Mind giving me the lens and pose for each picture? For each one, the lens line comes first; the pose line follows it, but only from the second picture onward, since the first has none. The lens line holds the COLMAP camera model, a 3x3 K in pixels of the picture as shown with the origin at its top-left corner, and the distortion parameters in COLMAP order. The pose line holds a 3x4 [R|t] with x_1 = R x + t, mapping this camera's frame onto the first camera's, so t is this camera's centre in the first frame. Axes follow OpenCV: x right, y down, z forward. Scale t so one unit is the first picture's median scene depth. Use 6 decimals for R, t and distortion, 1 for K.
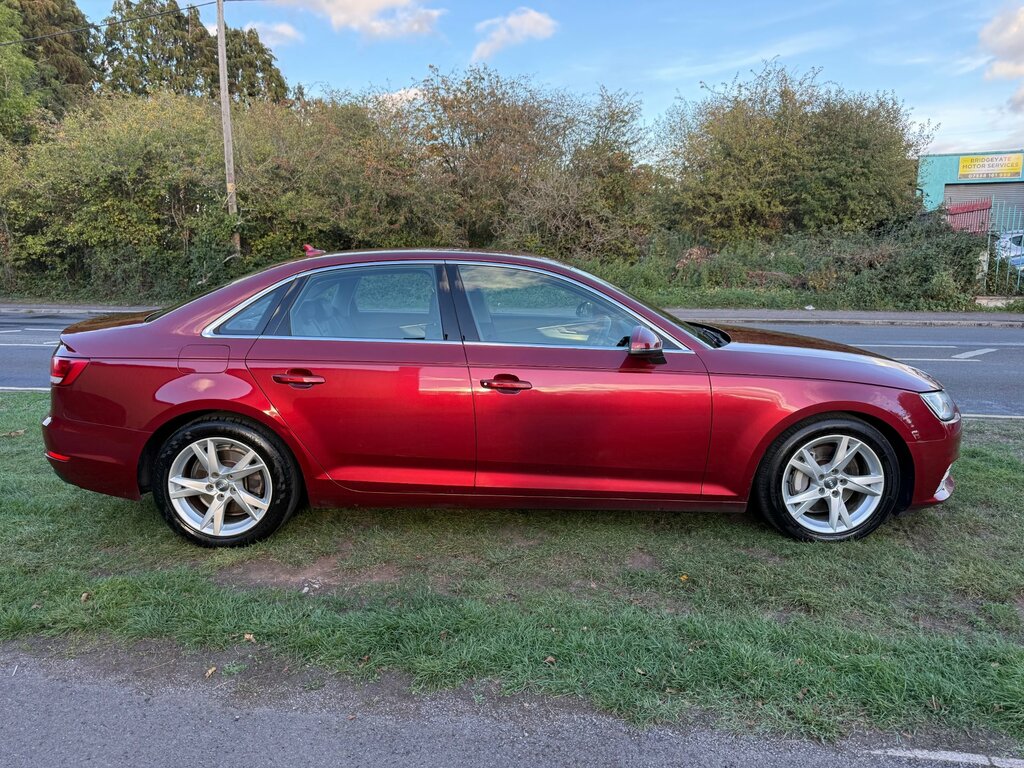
lens RADIAL K [[722.1, 0, 509.7], [0, 722.1, 381.1], [0, 0, 1]] dist [-0.000786, -0.005545]
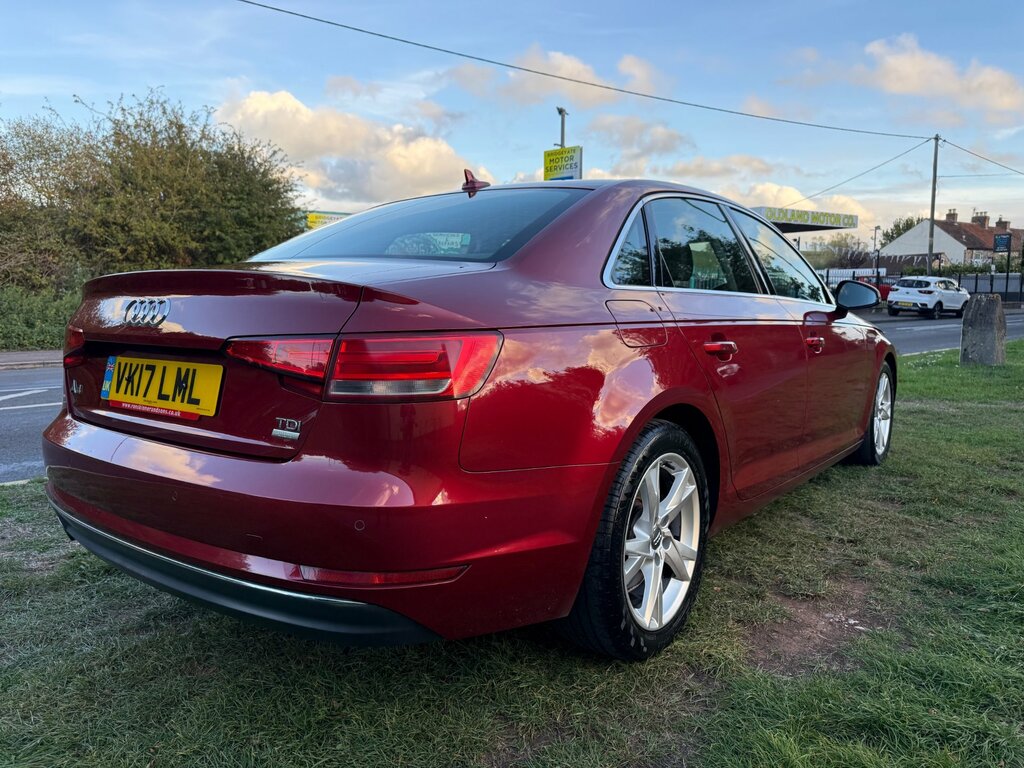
lens RADIAL K [[722.1, 0, 509.7], [0, 722.1, 381.1], [0, 0, 1]] dist [-0.000786, -0.005545]
pose [[0.615219, -0.081137, 0.784170, -0.130936], [0.136157, 0.990678, -0.004318, 0.000749], [-0.776509, 0.109427, 0.620531, 0.102619]]
